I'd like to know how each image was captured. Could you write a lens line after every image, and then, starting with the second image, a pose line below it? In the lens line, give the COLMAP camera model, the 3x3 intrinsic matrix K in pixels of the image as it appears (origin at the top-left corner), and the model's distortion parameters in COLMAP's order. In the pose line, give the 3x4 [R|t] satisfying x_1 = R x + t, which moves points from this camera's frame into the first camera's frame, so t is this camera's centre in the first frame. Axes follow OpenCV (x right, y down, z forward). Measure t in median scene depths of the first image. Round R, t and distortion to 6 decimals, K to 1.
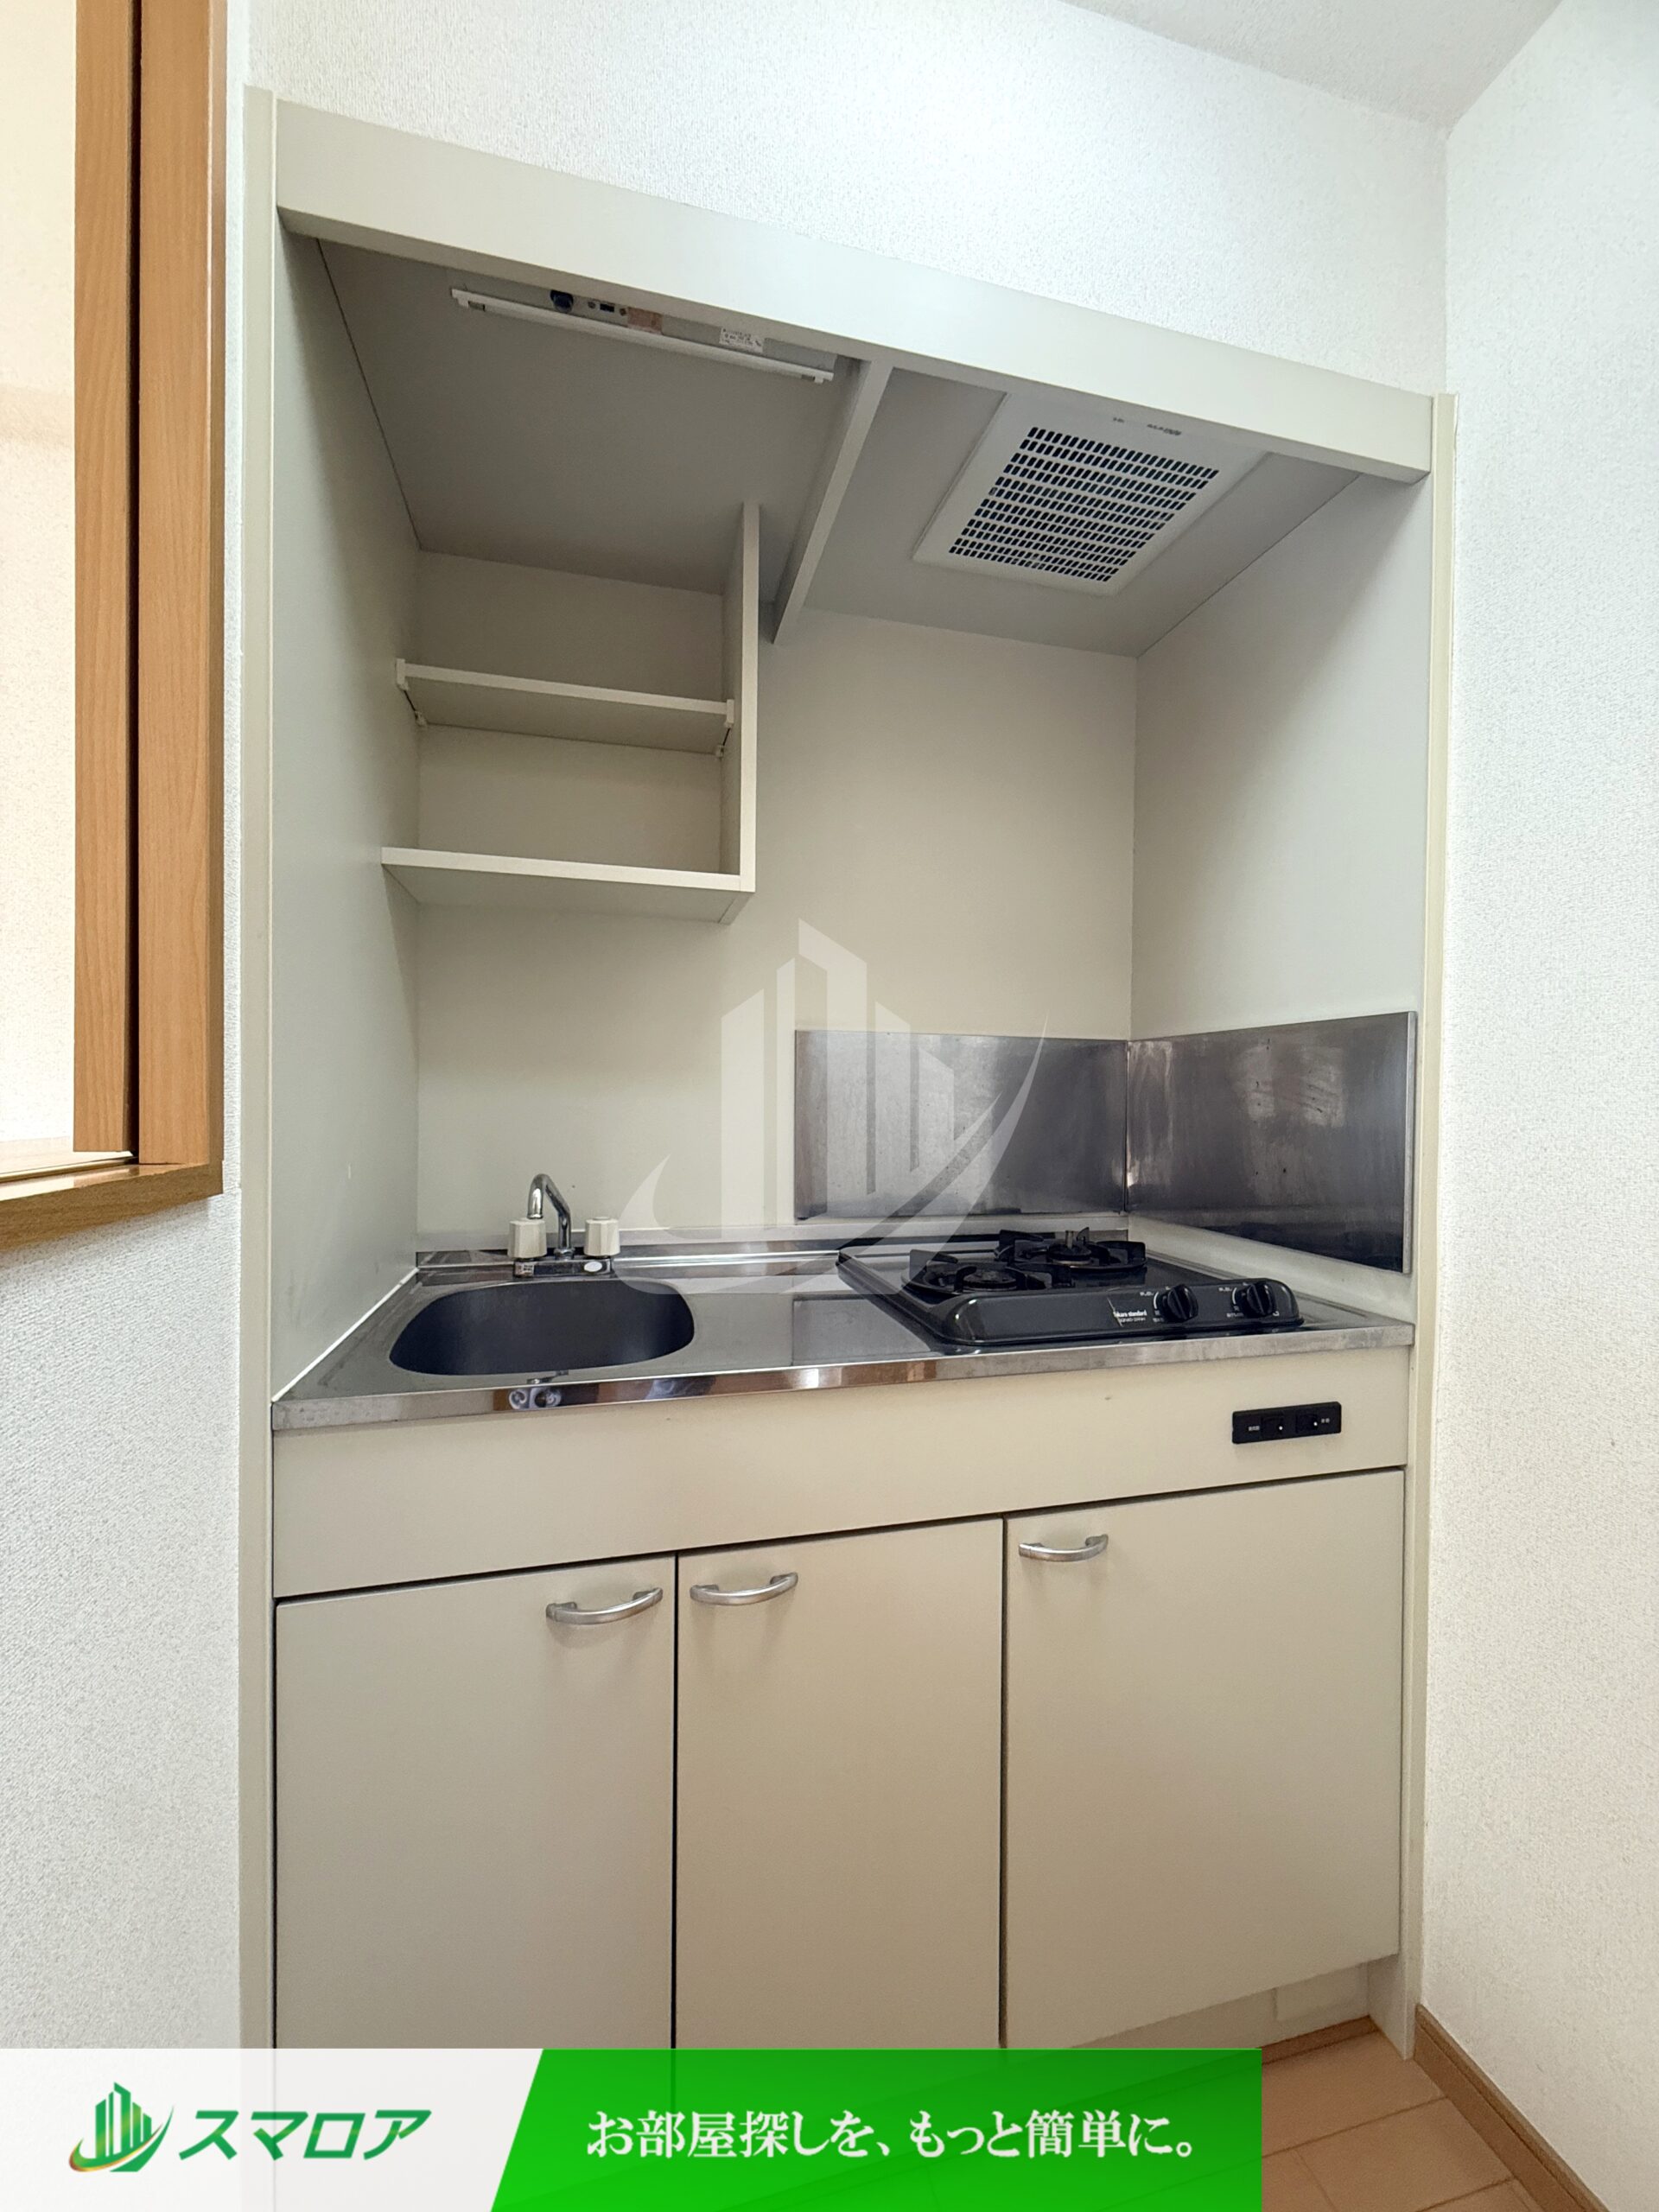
lens RADIAL K [[884.4, 0, 829.5], [0, 884.4, 1106.0], [0, 0, 1]] dist [0.002474, -0.000132]
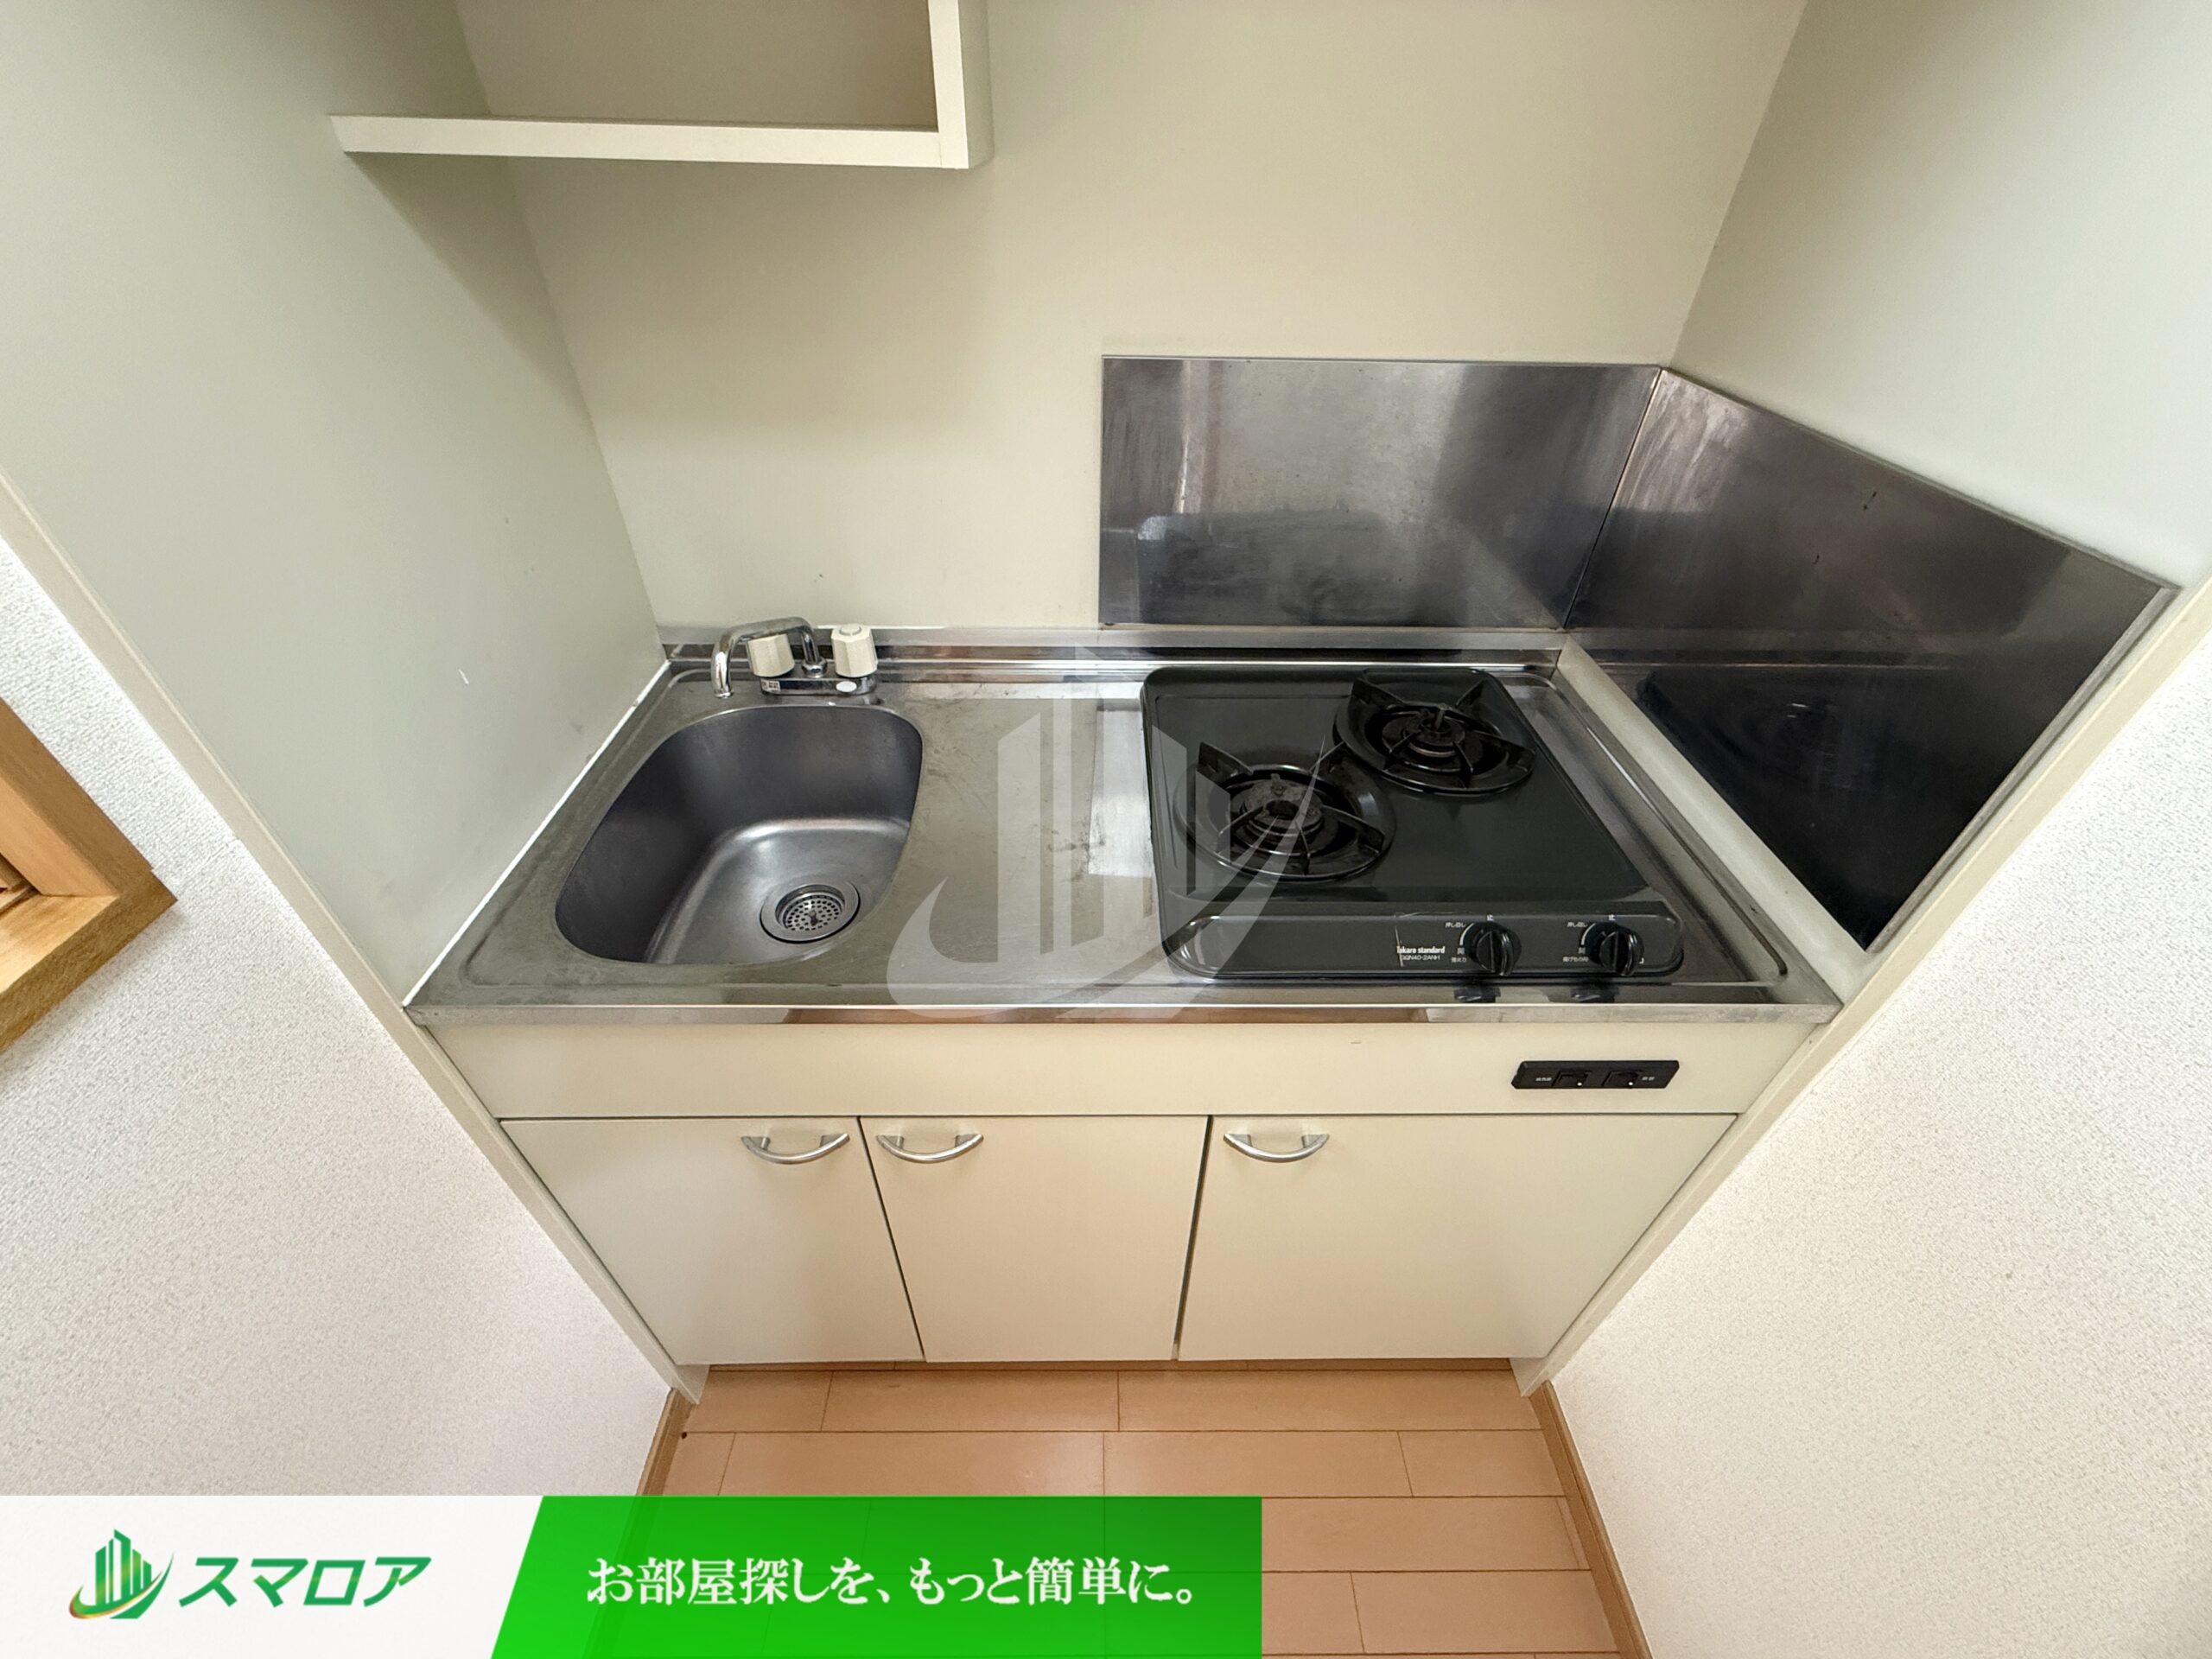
lens RADIAL K [[884.4, 0, 1106.0], [0, 884.4, 829.5], [0, 0, 1]] dist [0.002474, -0.000132]
pose [[0.971996, 0.150442, -0.180530, 0.189117], [-0.005756, 0.783231, 0.621704, -0.303653], [0.234928, -0.603255, 0.762163, 0.399209]]
